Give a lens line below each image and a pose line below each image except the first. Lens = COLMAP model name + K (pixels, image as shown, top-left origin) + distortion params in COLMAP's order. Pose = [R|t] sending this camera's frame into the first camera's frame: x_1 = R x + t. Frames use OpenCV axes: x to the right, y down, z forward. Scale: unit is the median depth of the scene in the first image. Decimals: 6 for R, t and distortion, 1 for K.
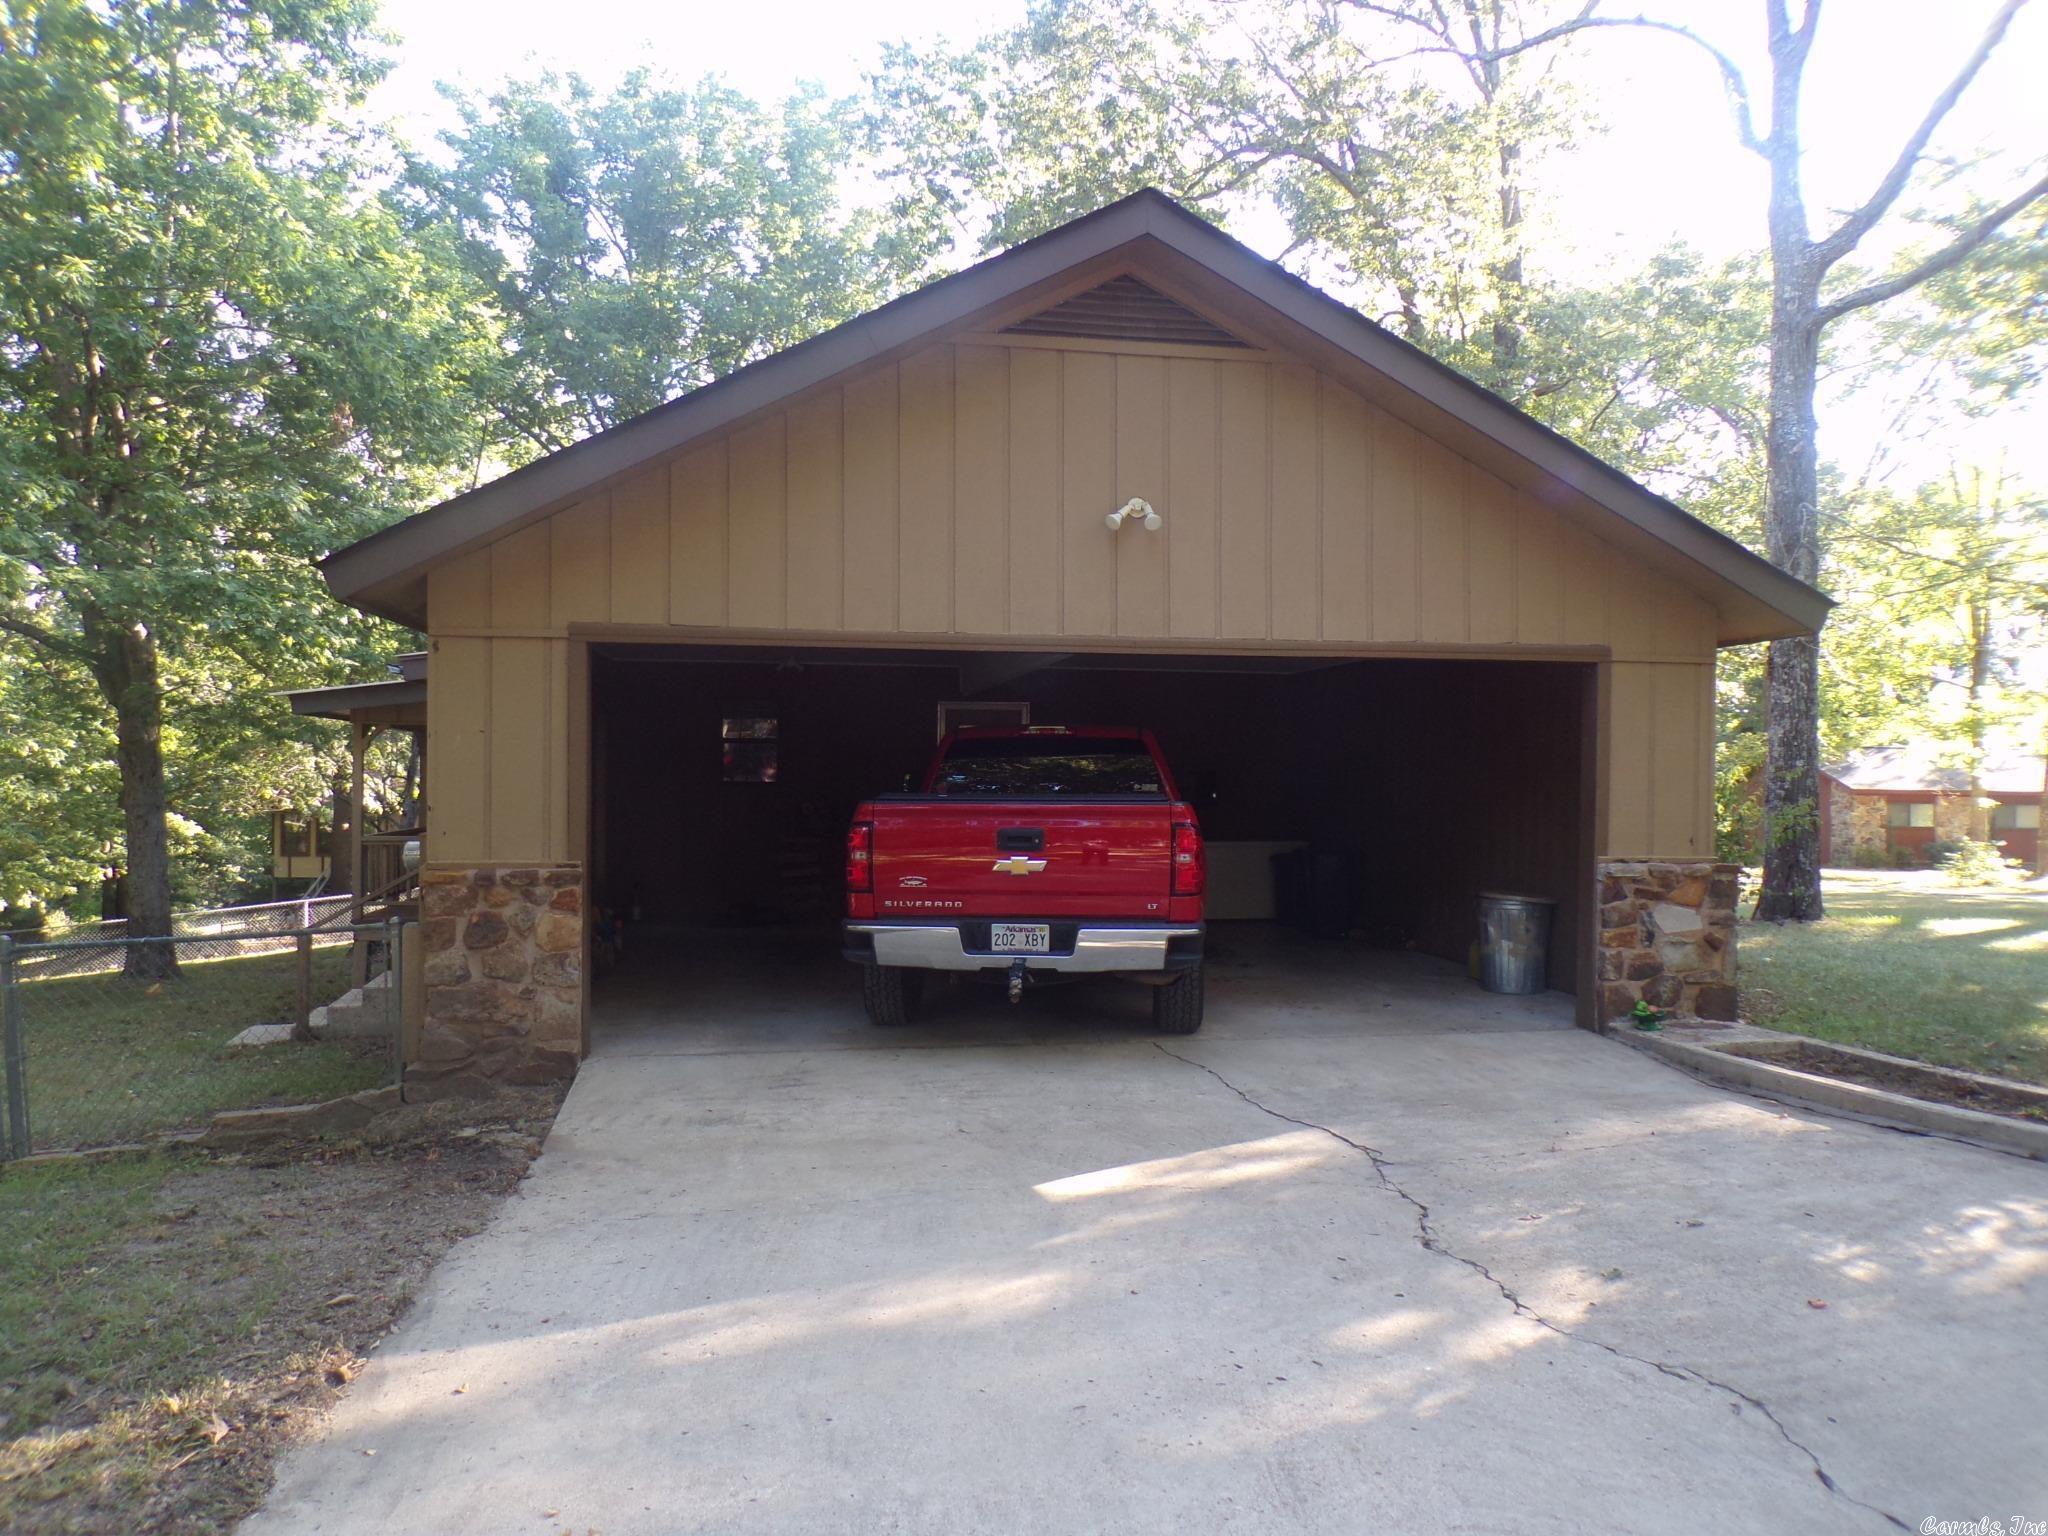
lens RADIAL K [[1414.1, 0, 1023.4], [0, 1414.1, 766.0], [0, 0, 1]] dist [-0.034160, 0.014779]
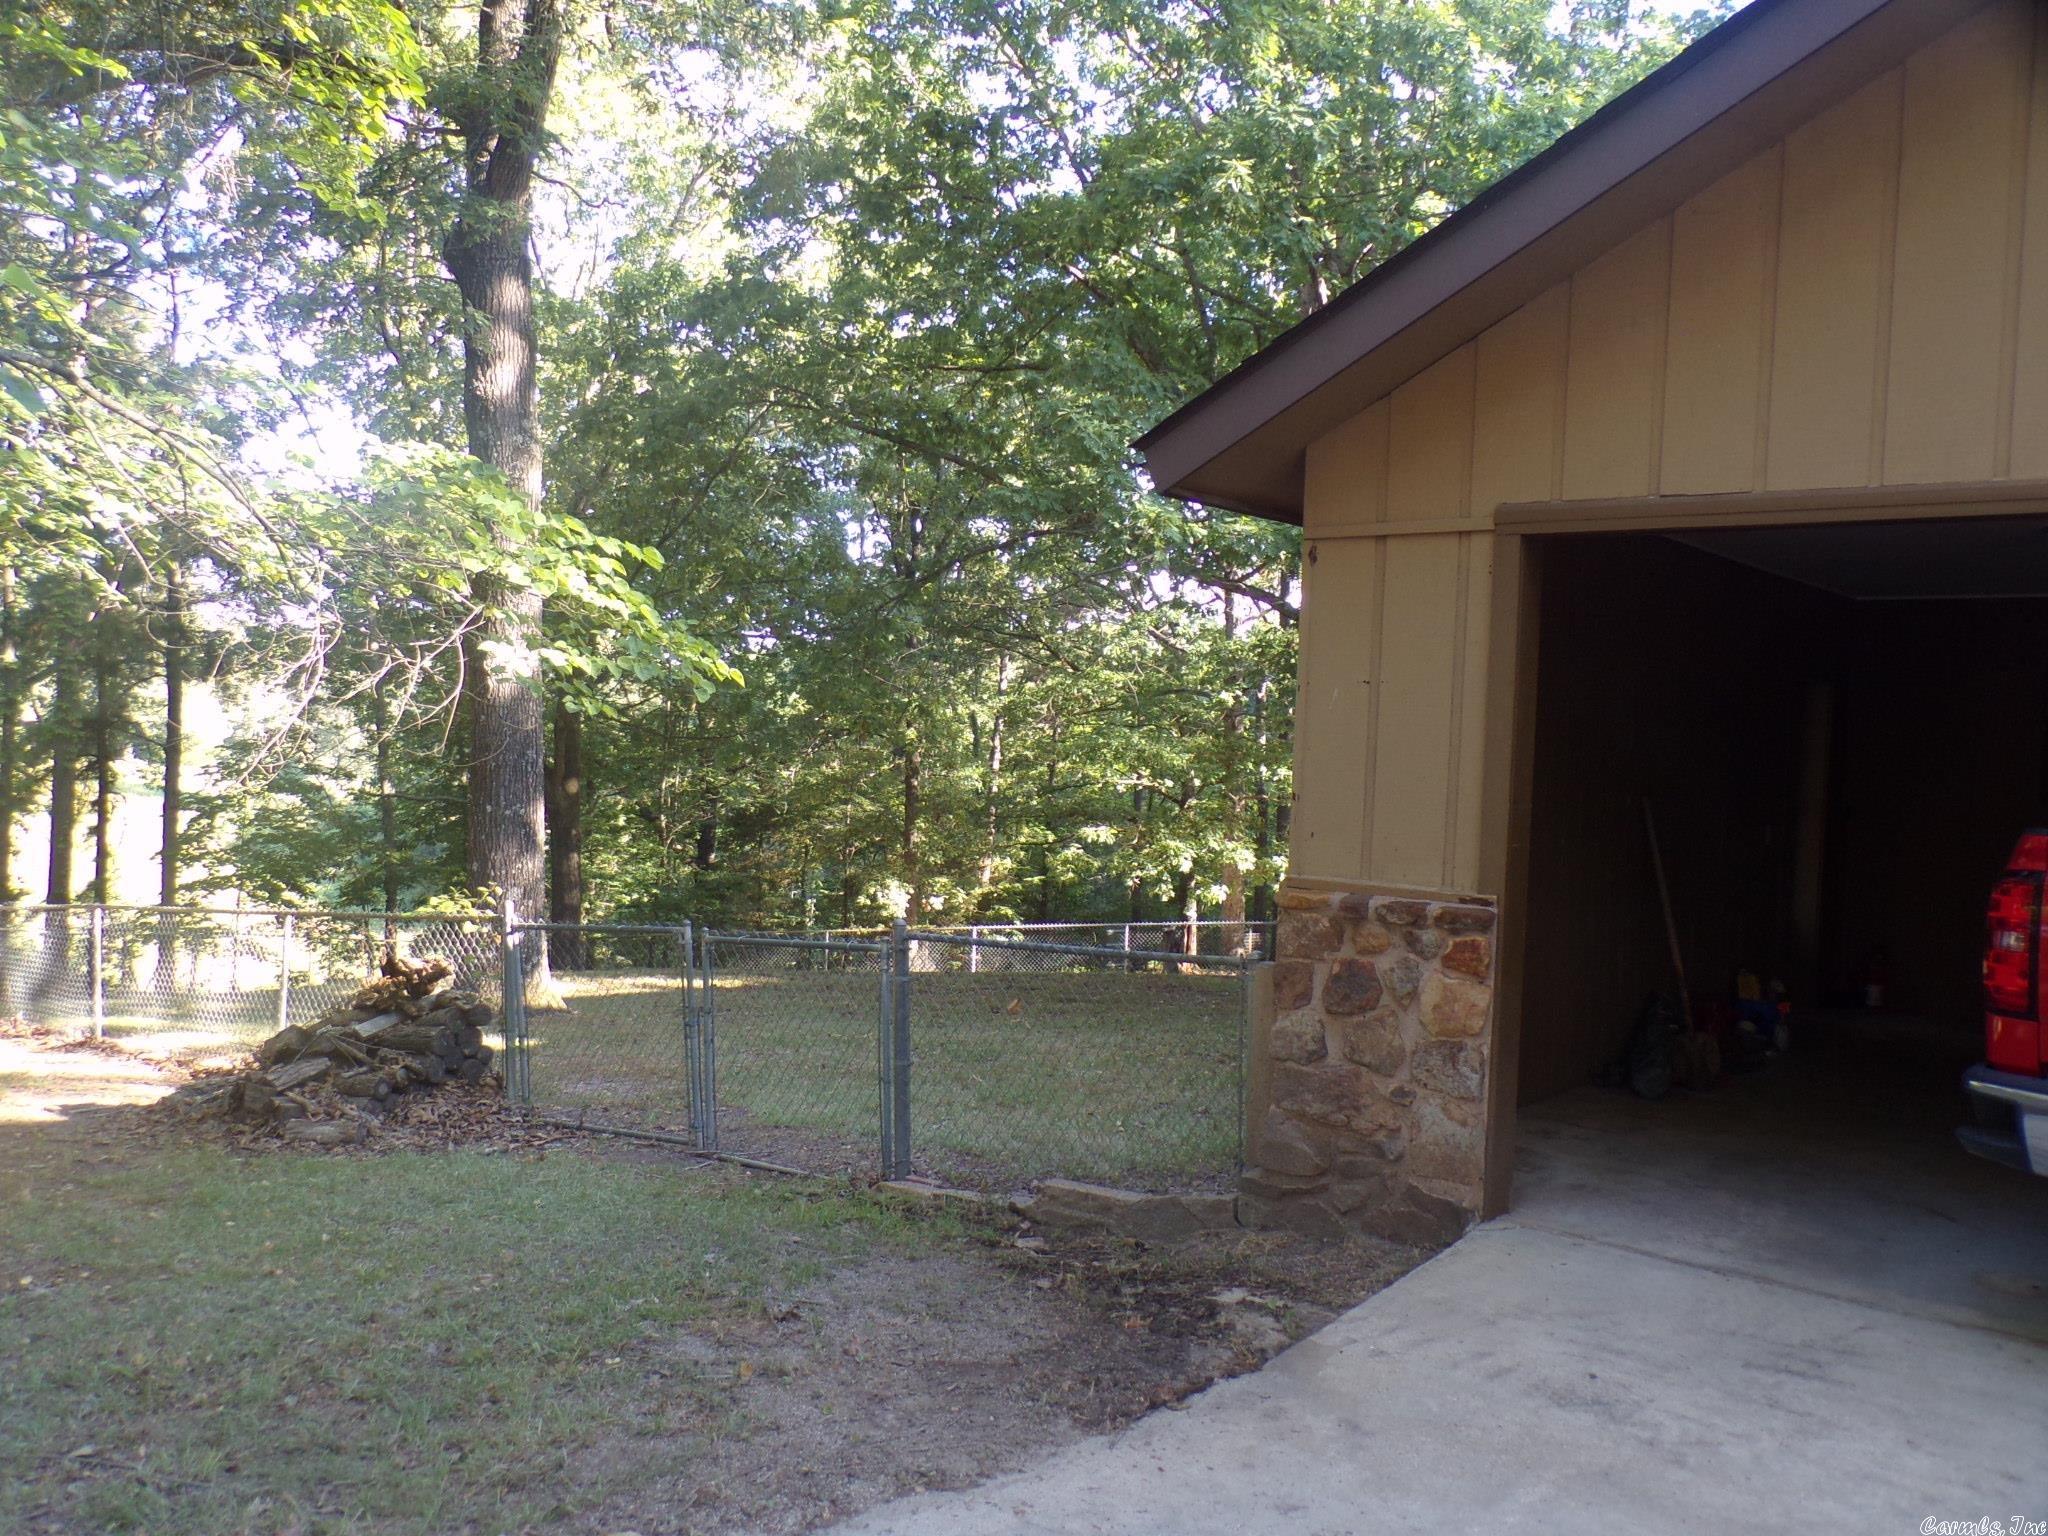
lens RADIAL K [[1703.1, 0, 1024.0], [0, 1703.1, 770.0], [0, 0, 1]] dist [0.006433, 0.002843]
pose [[0.644042, 0.039336, -0.763978, 0.117177], [-0.041626, 0.999000, 0.016346, 0.009770], [0.763857, 0.021274, 0.645035, 0.373870]]
